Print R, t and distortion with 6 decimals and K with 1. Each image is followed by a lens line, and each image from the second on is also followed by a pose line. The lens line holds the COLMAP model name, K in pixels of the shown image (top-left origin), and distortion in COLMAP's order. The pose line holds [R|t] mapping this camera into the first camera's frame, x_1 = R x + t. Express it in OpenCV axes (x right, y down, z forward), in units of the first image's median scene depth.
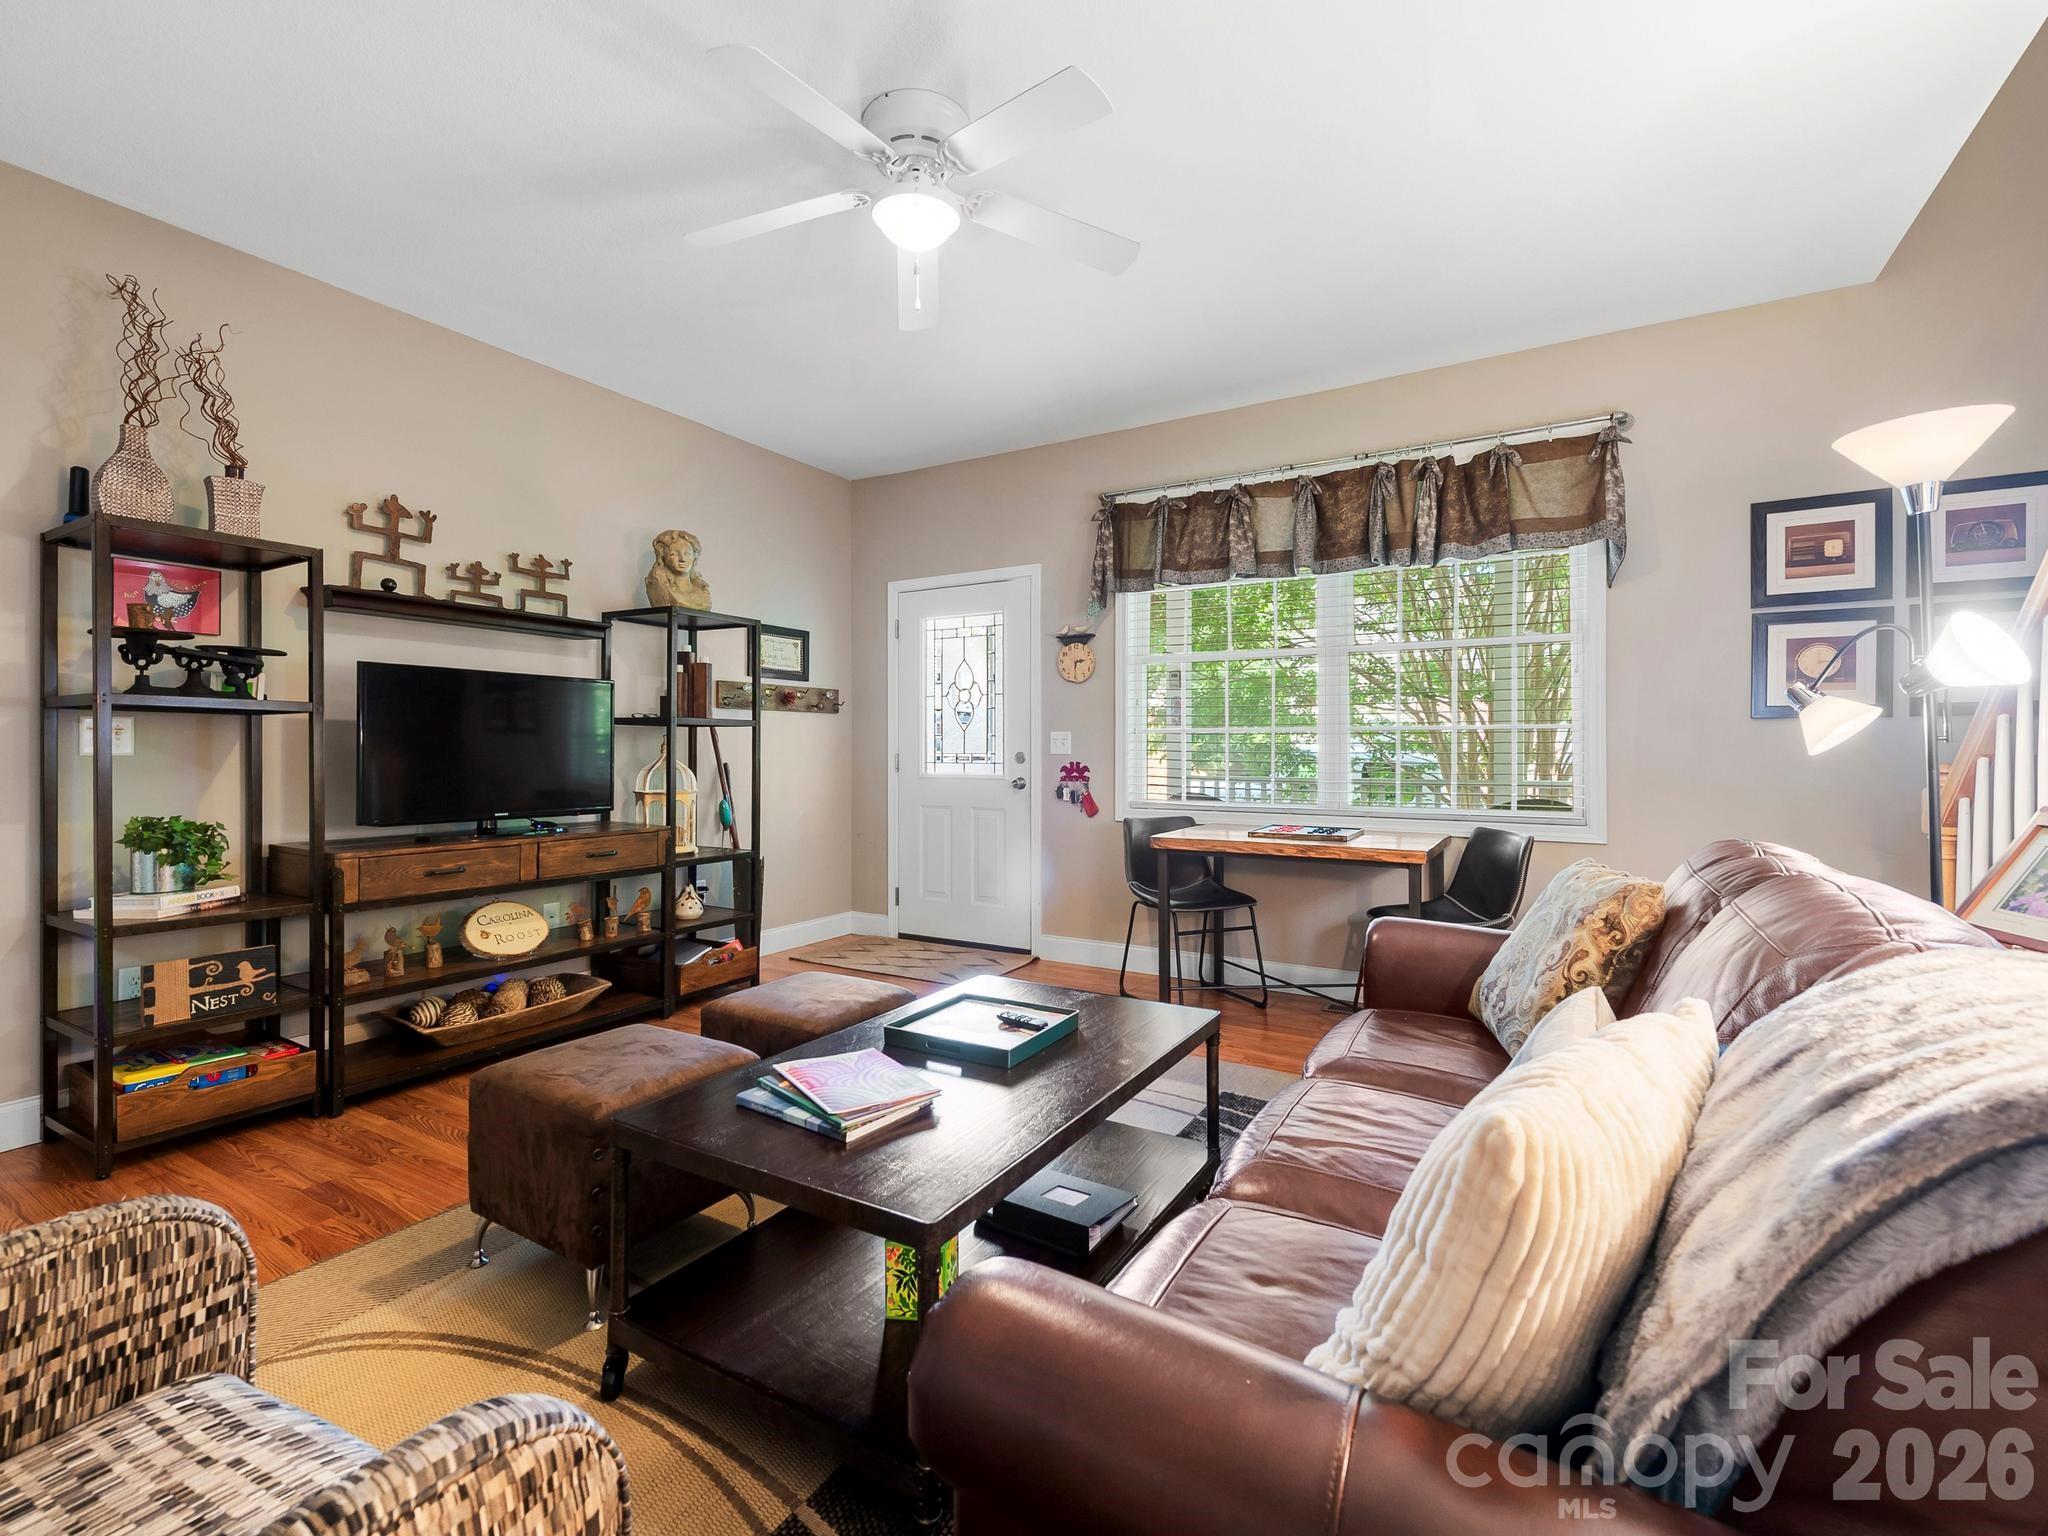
lens RADIAL K [[904.6, 0, 1029.7], [0, 904.6, 754.1], [0, 0, 1]] dist [0.003170, 0.000303]
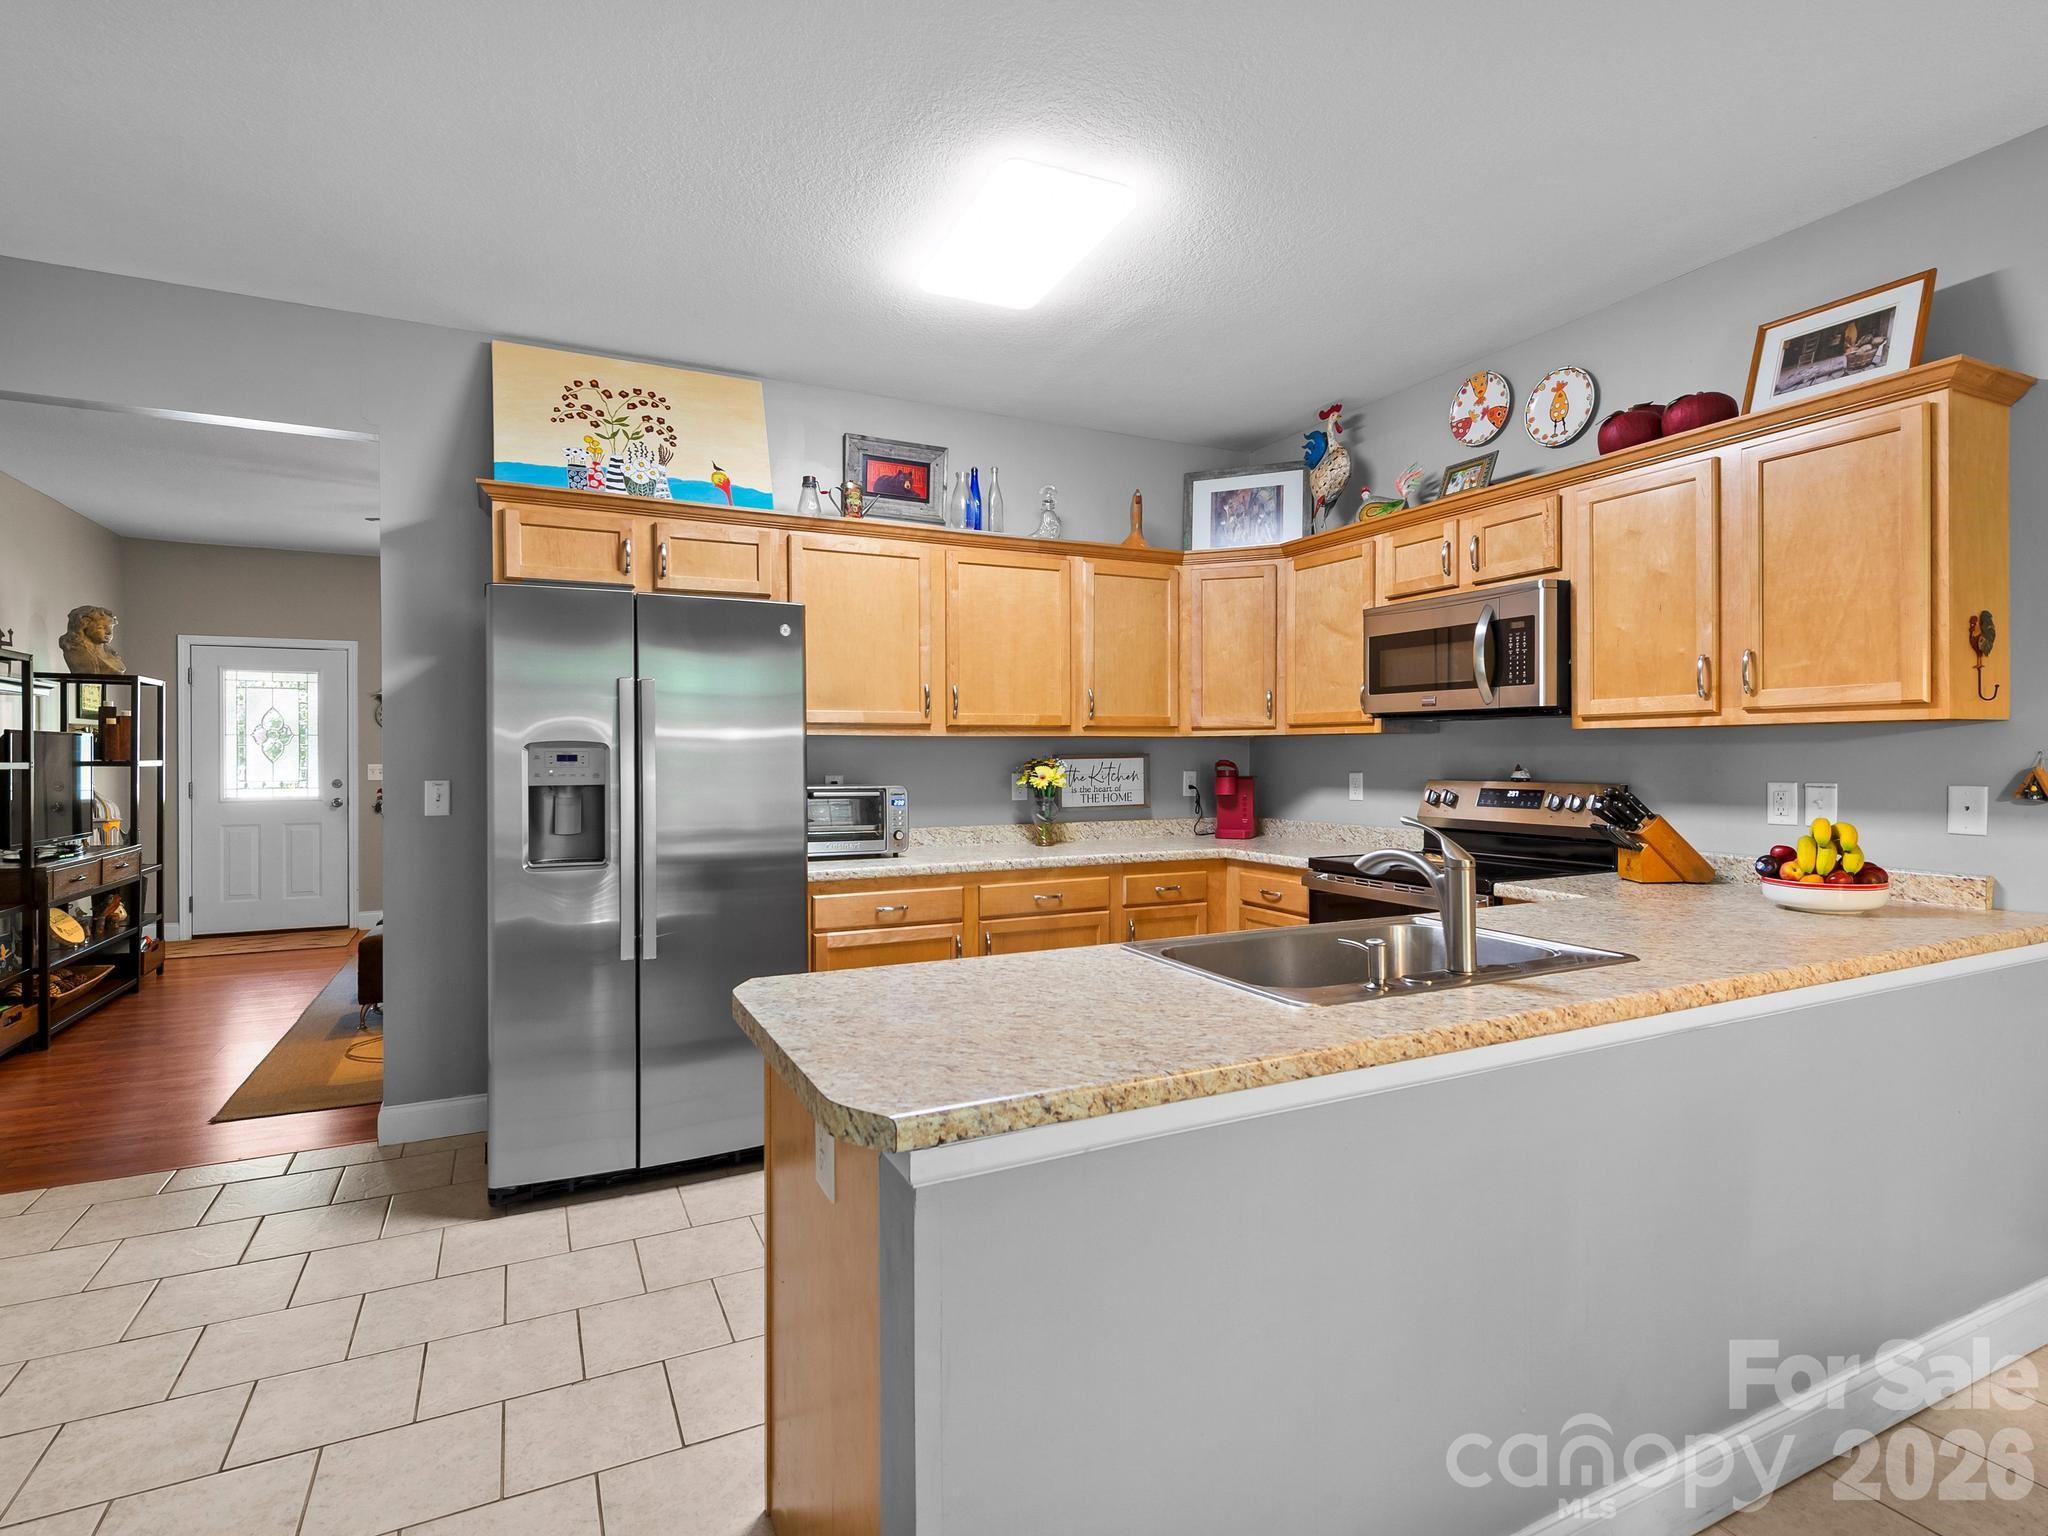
lens RADIAL K [[1033.8, 0, 1027.0], [0, 1033.8, 758.4], [0, 0, 1]] dist [-0.003832, -0.001347]
pose [[0.549921, -0.004843, 0.835203, -0.710480], [0.006450, 0.999978, 0.001552, -0.028820], [-0.835192, 0.004534, 0.549940, -0.680609]]
